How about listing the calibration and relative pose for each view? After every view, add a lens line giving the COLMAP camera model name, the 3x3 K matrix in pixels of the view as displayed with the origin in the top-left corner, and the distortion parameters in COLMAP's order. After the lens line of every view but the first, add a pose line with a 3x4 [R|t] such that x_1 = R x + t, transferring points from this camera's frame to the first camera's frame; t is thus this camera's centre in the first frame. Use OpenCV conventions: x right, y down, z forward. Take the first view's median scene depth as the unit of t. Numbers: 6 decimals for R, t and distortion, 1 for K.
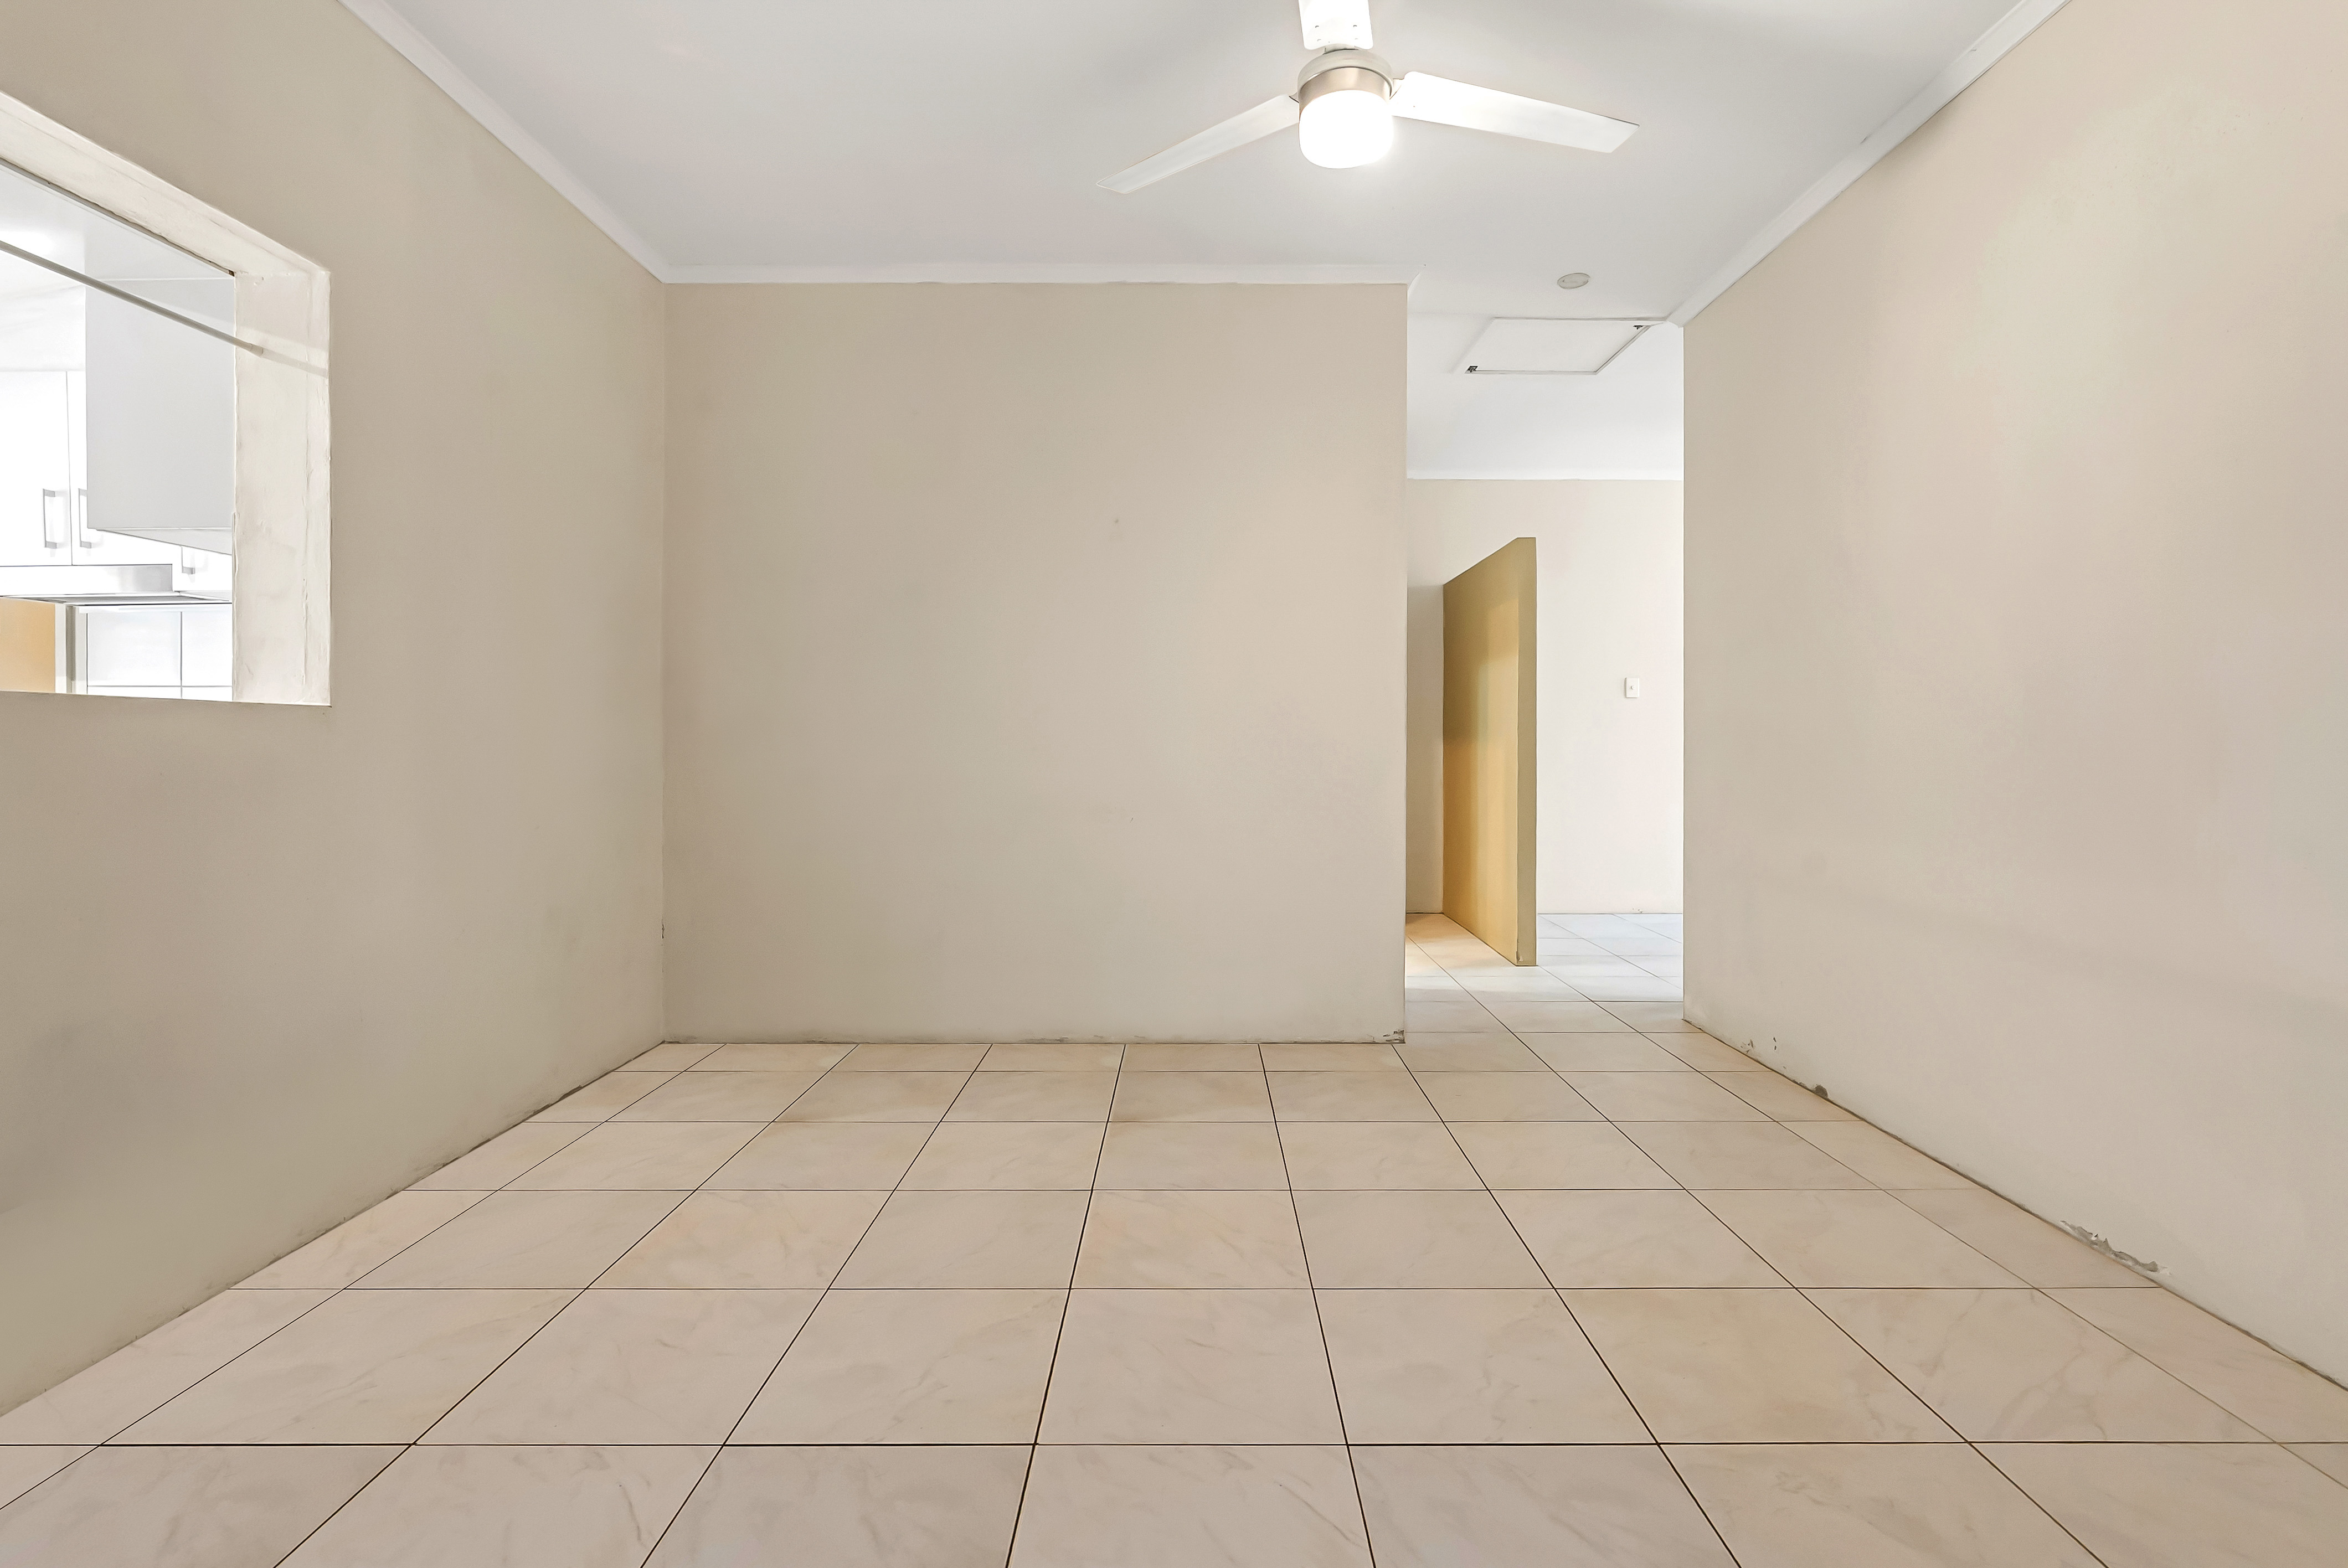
lens RADIAL K [[1066.9, 0, 1186.3], [0, 1066.9, 743.7], [0, 0, 1]] dist [0.000157, -0.000018]
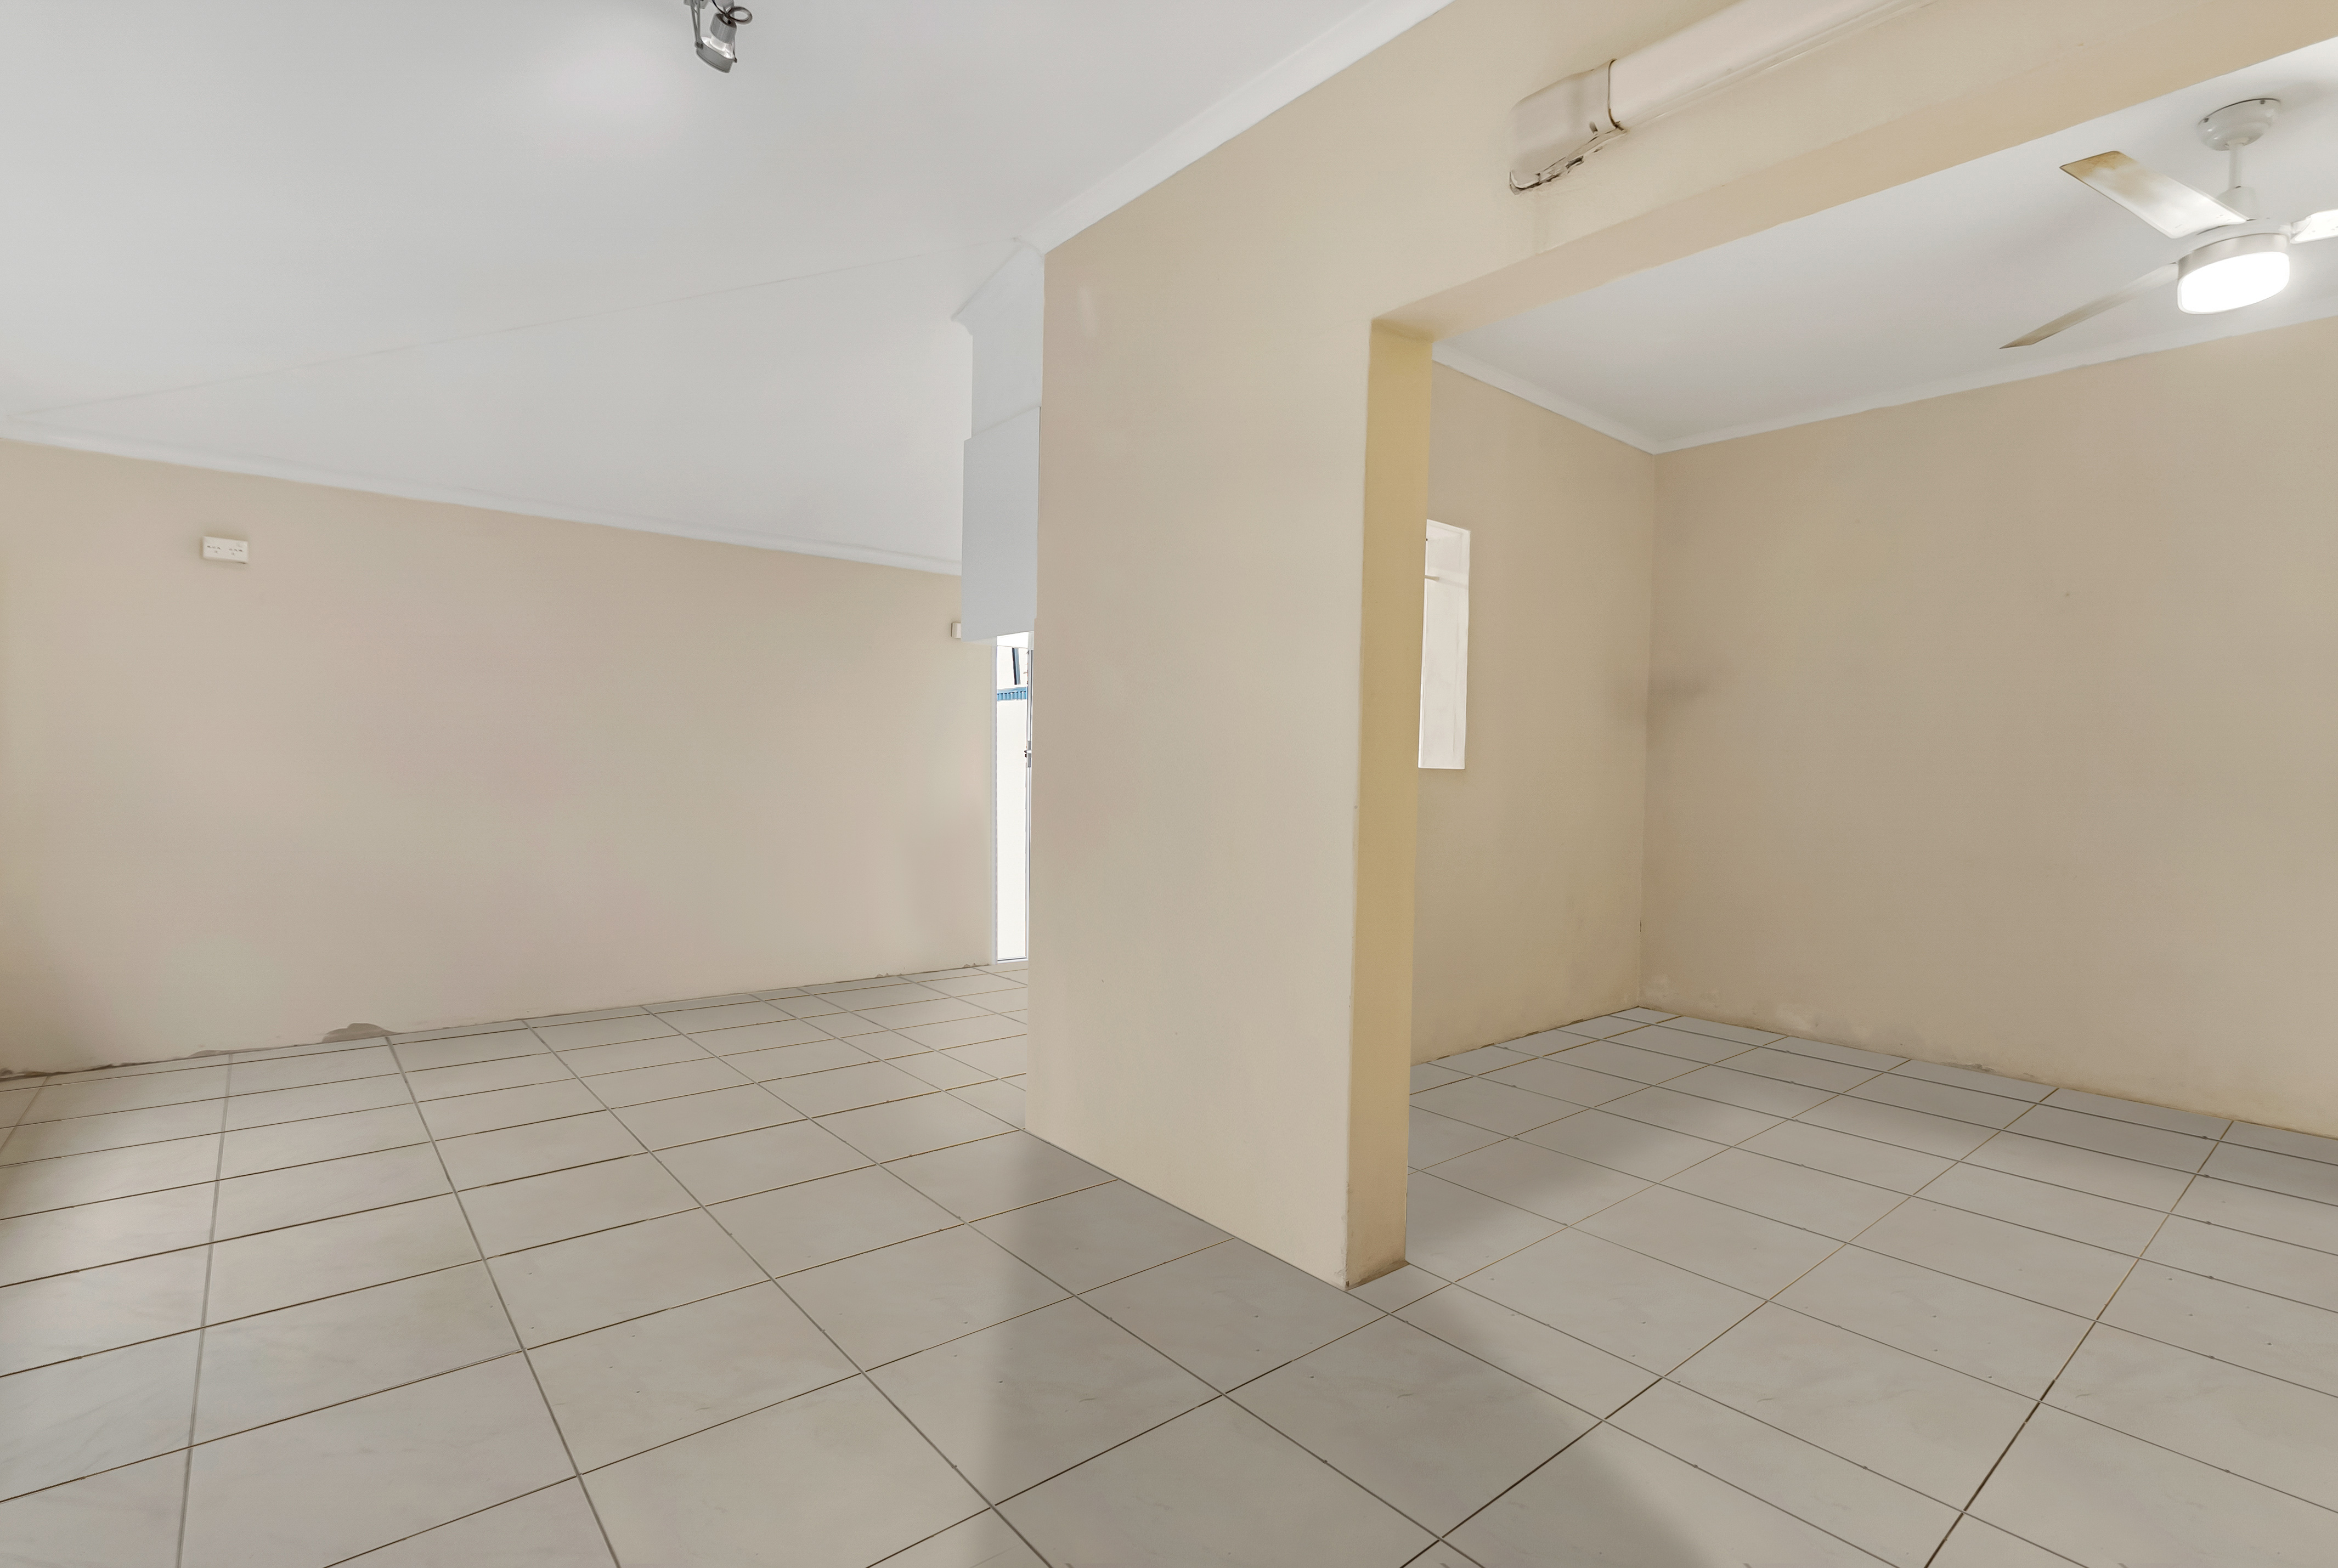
lens RADIAL K [[1086.7, 0, 1169.0], [0, 1086.7, 784.0], [0, 0, 1]] dist [-0.001219, 0.000023]
pose [[0.642676, 0.023490, -0.765778, 0.297438], [-0.022885, 0.999672, 0.011458, -0.019879], [0.765796, 0.010161, 0.643003, -0.582405]]
